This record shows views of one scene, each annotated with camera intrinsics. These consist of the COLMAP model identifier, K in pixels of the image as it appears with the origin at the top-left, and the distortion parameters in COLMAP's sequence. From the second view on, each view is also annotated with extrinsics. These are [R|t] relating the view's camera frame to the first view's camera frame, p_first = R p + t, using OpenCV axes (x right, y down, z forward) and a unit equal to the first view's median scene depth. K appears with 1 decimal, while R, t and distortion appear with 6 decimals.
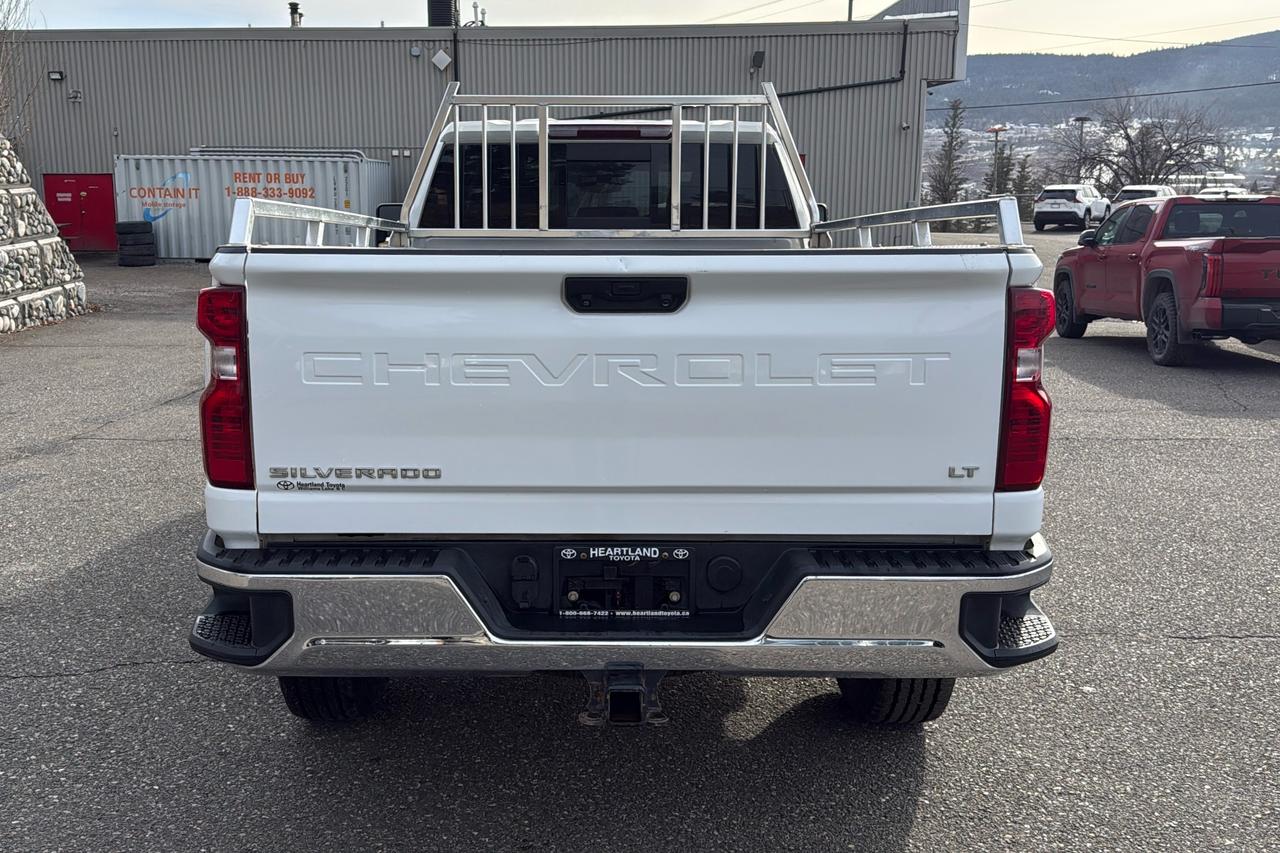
lens RADIAL K [[1312.9, 0, 660.5], [0, 1312.9, 448.4], [0, 0, 1]] dist [0.201037, -0.523883]
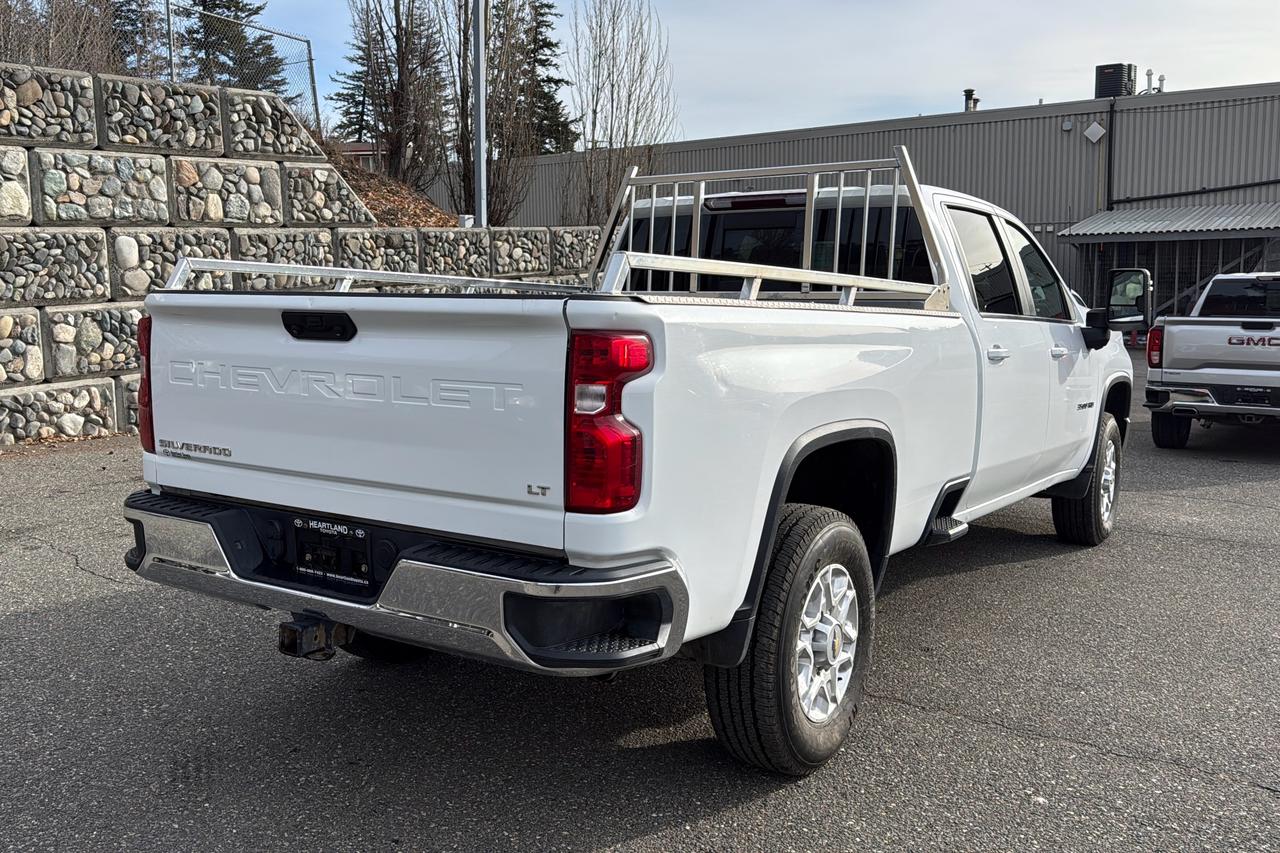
lens RADIAL K [[1274.2, 0, 610.2], [0, 1274.2, 478.4], [0, 0, 1]] dist [0.200671, -0.251245]
pose [[0.798990, 0.092413, -0.594200, 0.929969], [-0.112142, 0.993685, 0.003752, -0.003593], [0.590795, 0.063637, 0.804308, 0.148224]]
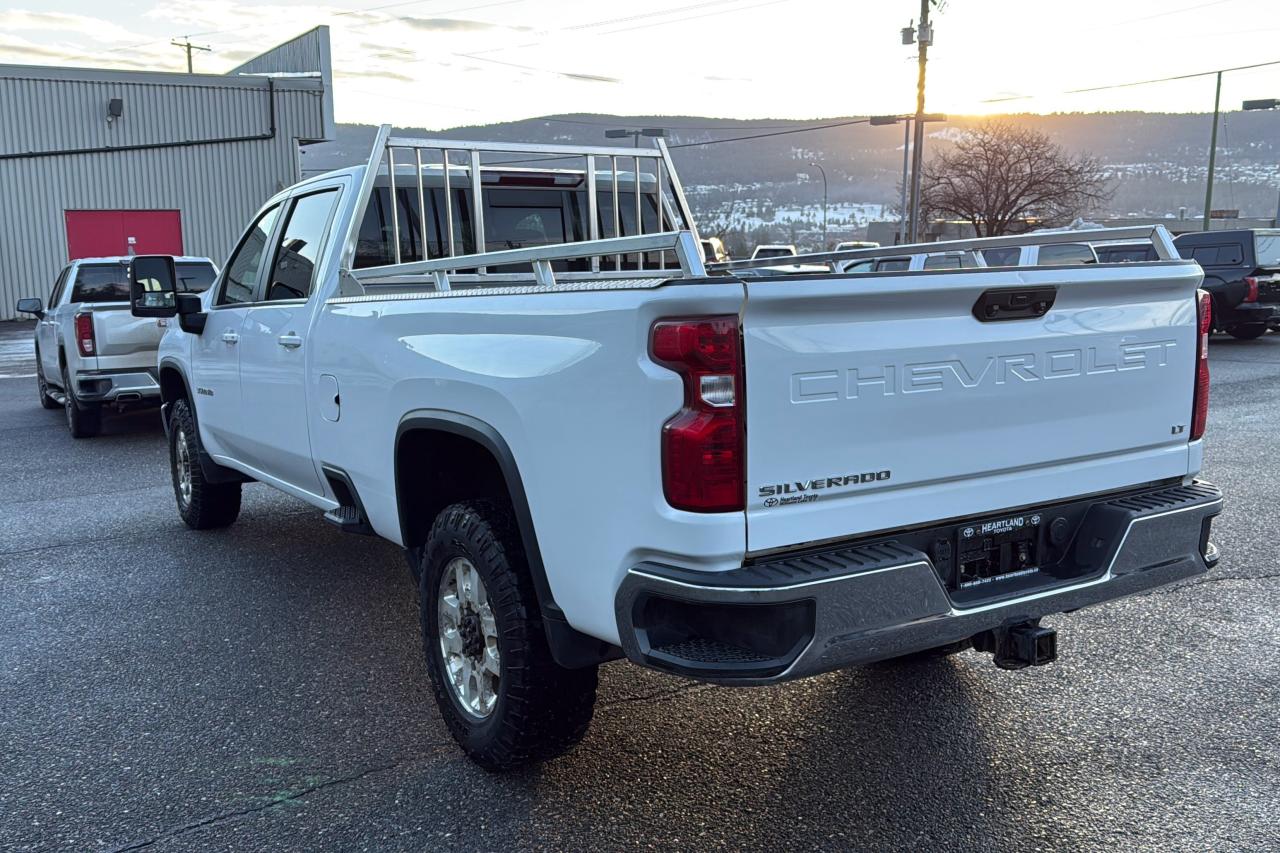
lens RADIAL K [[1340.6, 0, 695.5], [0, 1340.6, 453.7], [0, 0, 1]] dist [0.091659, -0.237632]
pose [[0.792096, -0.096538, 0.602714, -0.960421], [0.124097, 0.992261, -0.004157, -0.013277], [-0.597648, 0.078088, 0.797947, 0.195684]]
